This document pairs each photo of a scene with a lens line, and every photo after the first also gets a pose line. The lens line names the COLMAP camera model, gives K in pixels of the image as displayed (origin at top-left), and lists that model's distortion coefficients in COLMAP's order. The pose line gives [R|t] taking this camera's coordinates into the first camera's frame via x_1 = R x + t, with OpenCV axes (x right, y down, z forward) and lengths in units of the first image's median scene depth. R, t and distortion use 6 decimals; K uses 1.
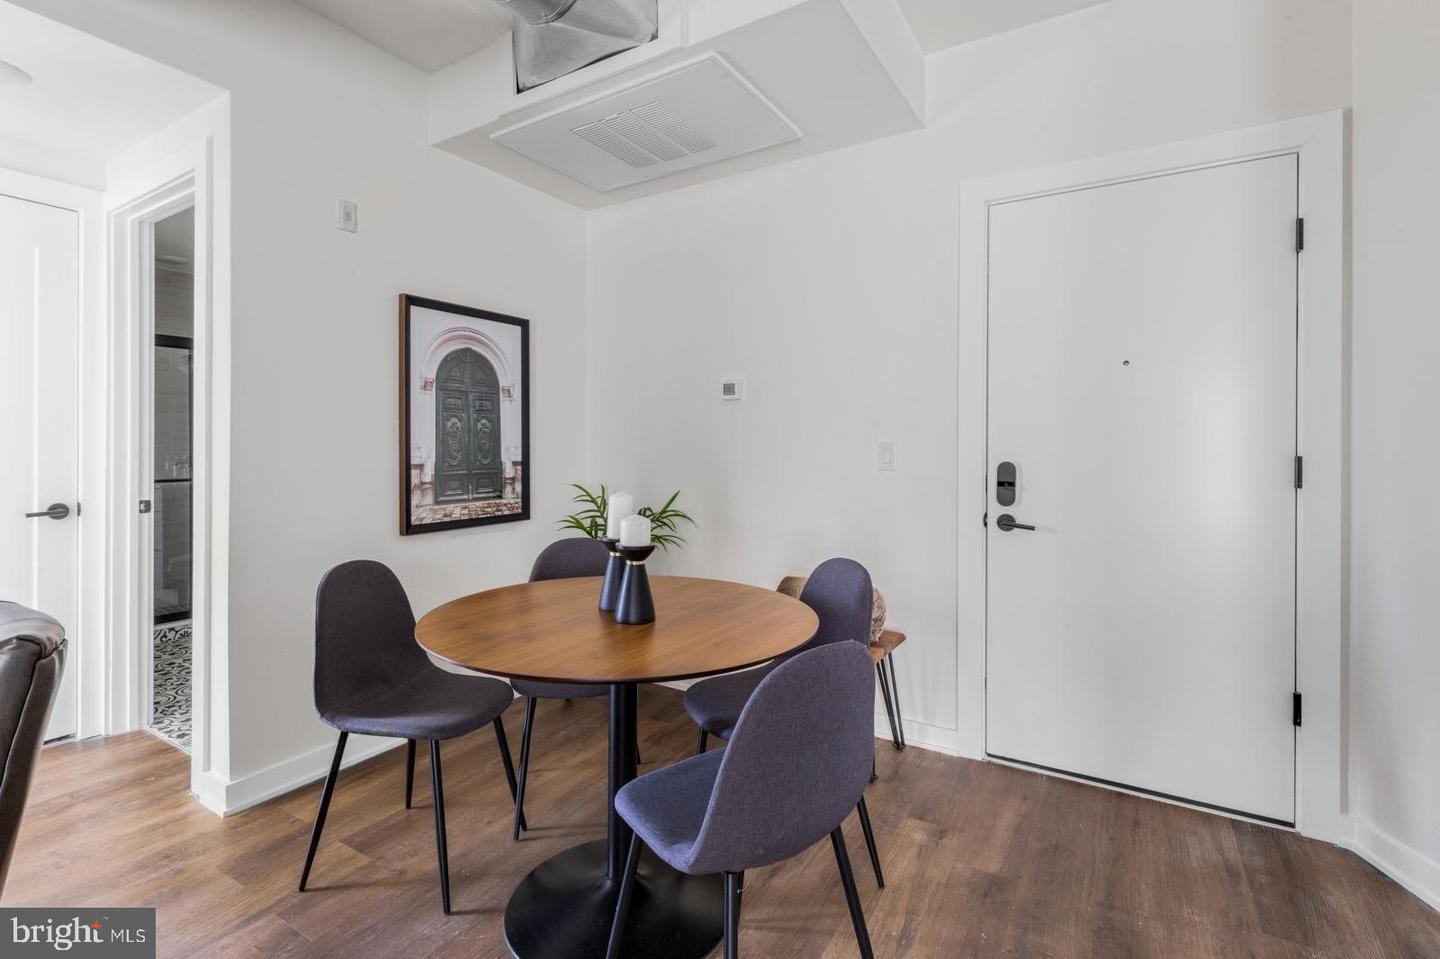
lens RADIAL K [[684.7, 0, 693.2], [0, 684.7, 450.4], [0, 0, 1]] dist [0.005107, 0.000026]
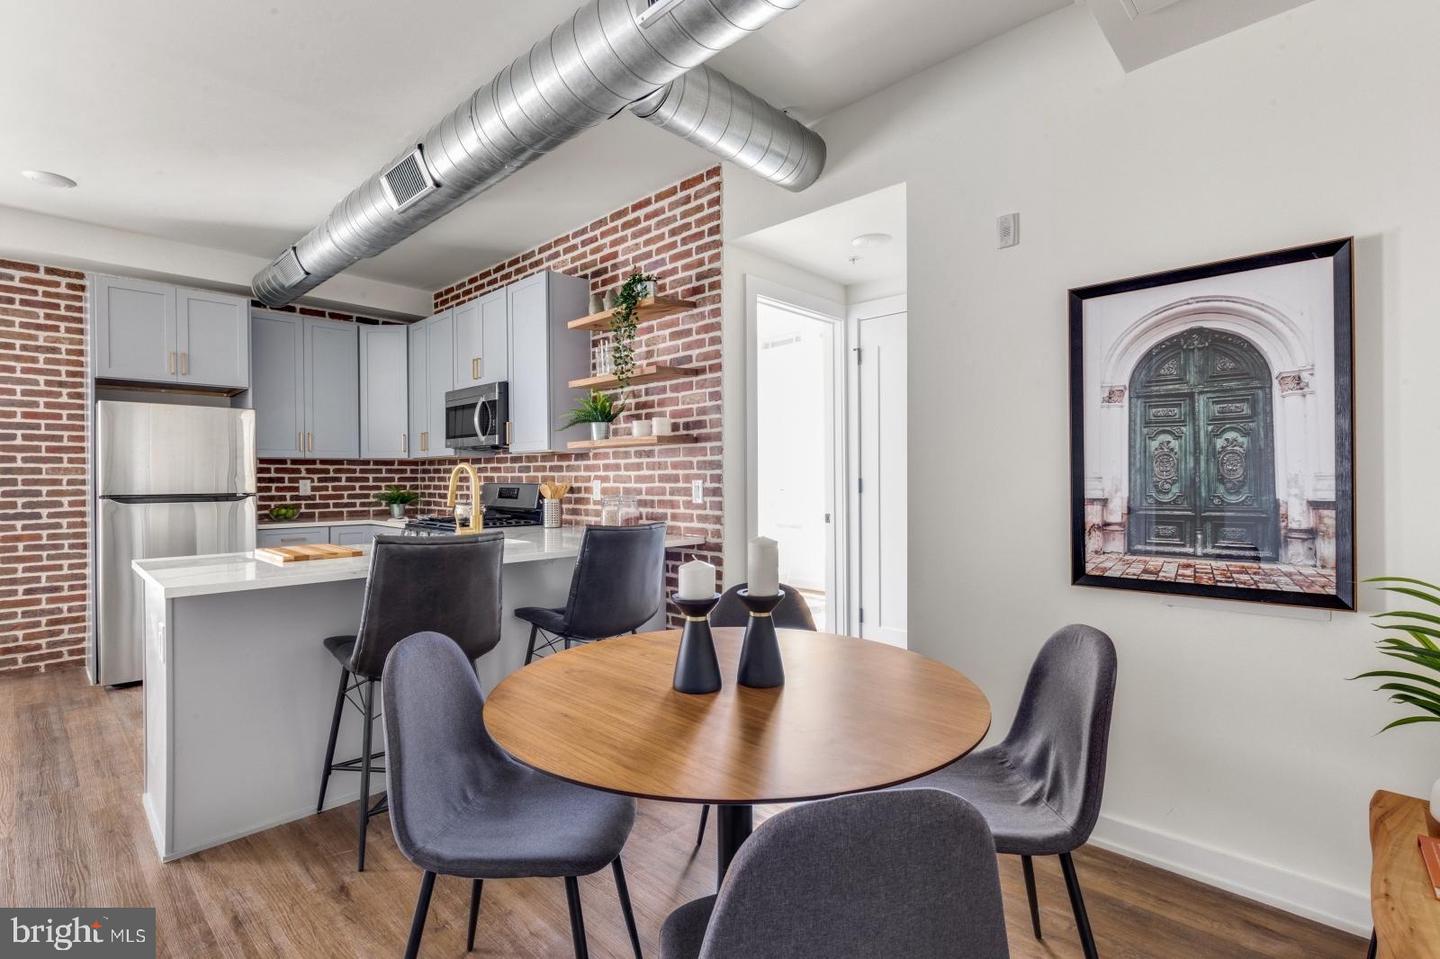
lens RADIAL K [[658.7, 0, 715.9], [0, 658.7, 479.6], [0, 0, 1]] dist [0.011266, -0.000929]
pose [[-0.186984, 0.002968, -0.982358, 0.396869], [-0.000412, 0.999995, 0.003099, -0.003457], [0.982363, 0.000984, -0.186982, 0.667093]]
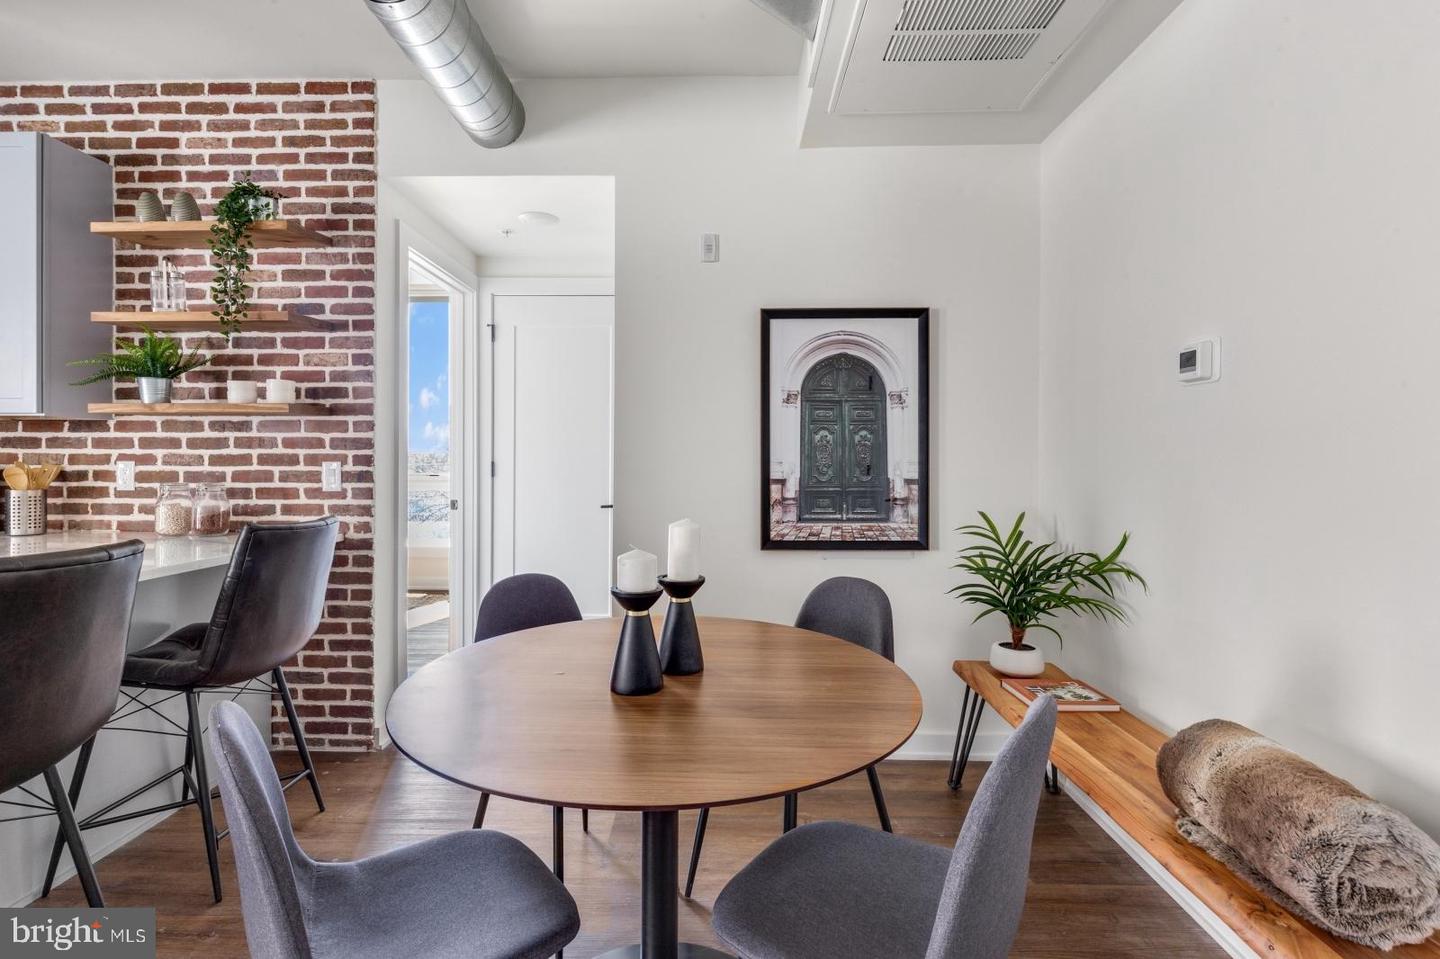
lens RADIAL K [[667.0, 0, 702.1], [0, 667.0, 461.6], [0, 0, 1]] dist [0.002218, 0.000417]
pose [[0.517233, 0.001132, -0.855844, 0.336424], [-0.008309, 0.999959, -0.003699, -0.000570], [0.855804, 0.009024, 0.517221, 0.385547]]
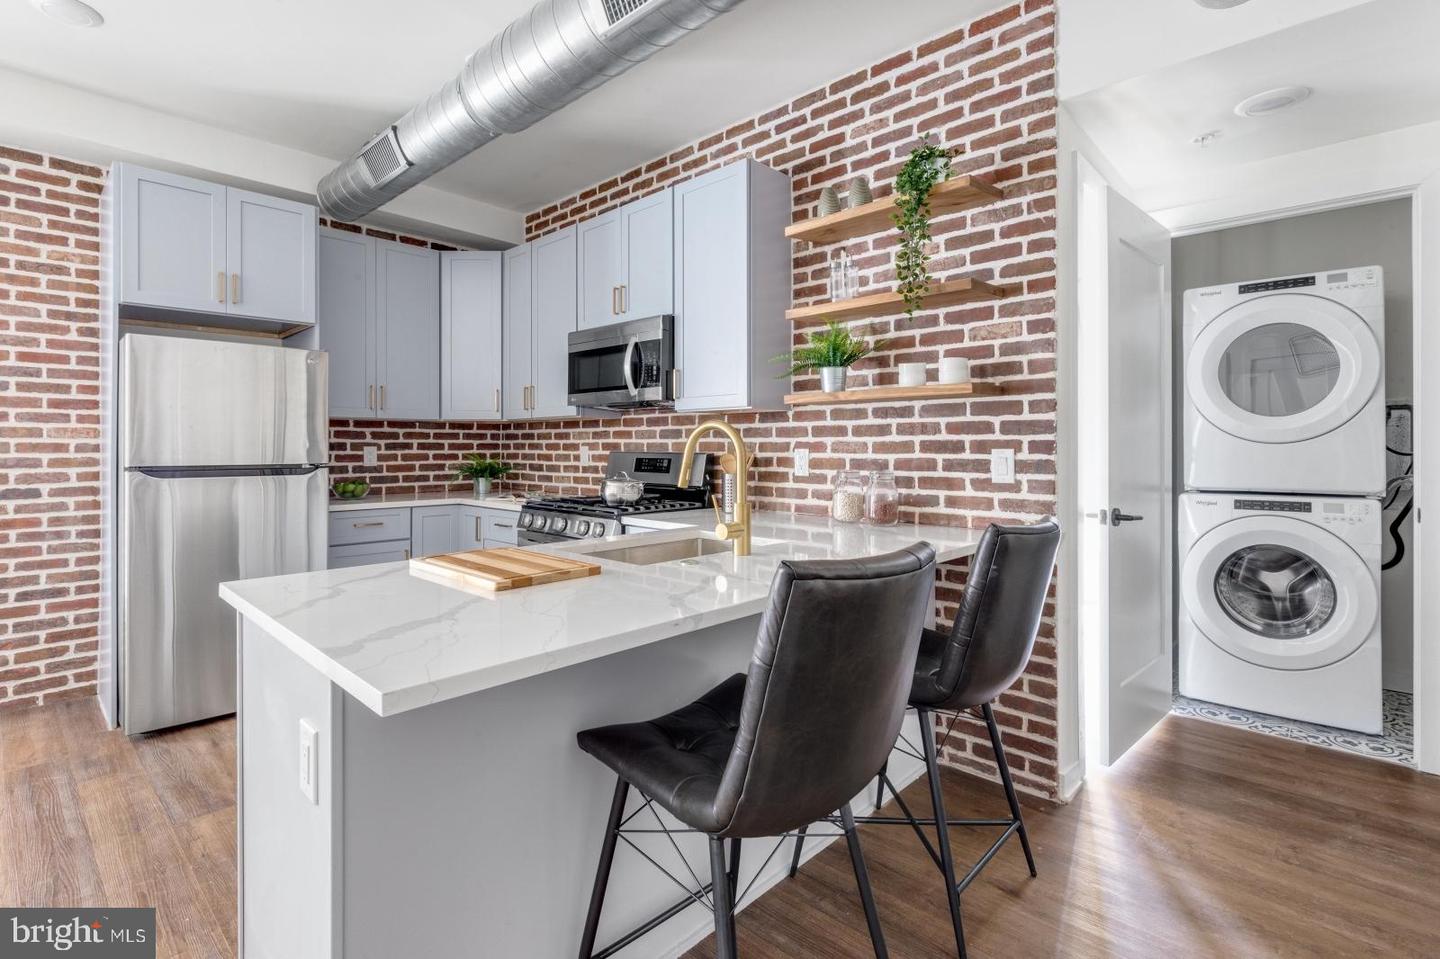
lens RADIAL K [[666.7, 0, 713.4], [0, 666.7, 444.2], [0, 0, 1]] dist [0.000133, 0.000315]
pose [[-0.174357, -0.004764, -0.984671, 0.127503], [-0.005315, 0.999978, -0.003897, -0.000075], [0.984668, 0.004554, -0.174378, 0.224366]]
